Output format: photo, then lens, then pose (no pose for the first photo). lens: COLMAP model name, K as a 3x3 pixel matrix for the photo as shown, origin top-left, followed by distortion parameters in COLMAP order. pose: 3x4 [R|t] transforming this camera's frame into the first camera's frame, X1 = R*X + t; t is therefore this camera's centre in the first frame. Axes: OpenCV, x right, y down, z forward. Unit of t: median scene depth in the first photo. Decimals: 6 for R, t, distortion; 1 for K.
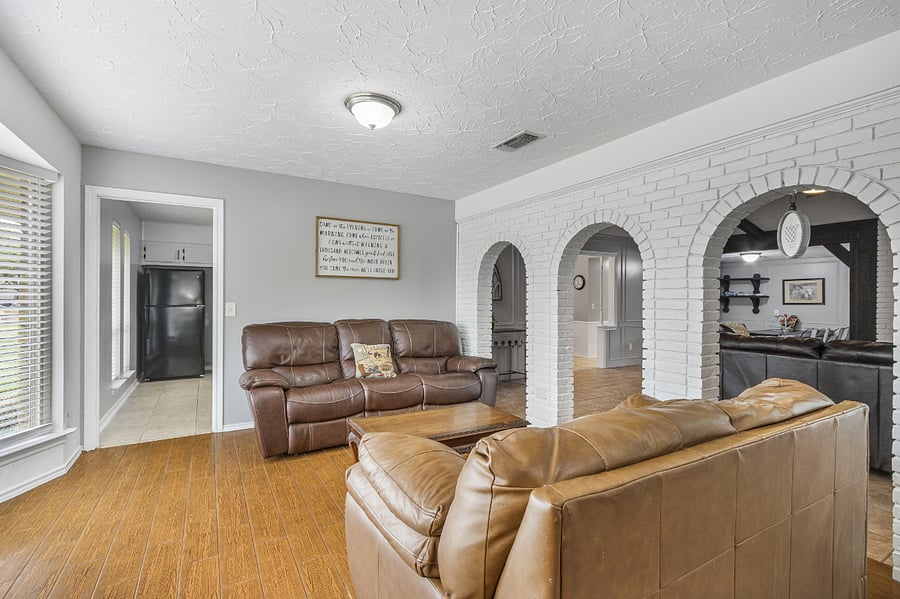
lens RADIAL K [[413.3, 0, 448.8], [0, 413.3, 301.9], [0, 0, 1]] dist [0.003906, 0.000436]
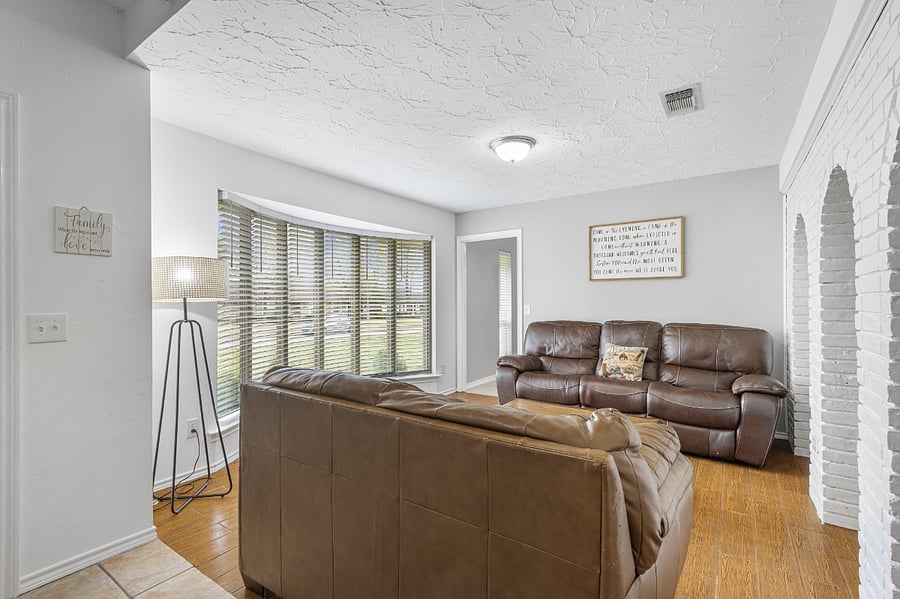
lens RADIAL K [[413.3, 0, 445.4], [0, 413.3, 299.8], [0, 0, 1]] dist [0.003906, 0.000436]
pose [[0.421269, -0.014037, -0.906827, 0.498585], [0.004597, 0.999900, -0.013342, 0.002773], [0.906924, 0.001452, 0.421292, 0.177419]]
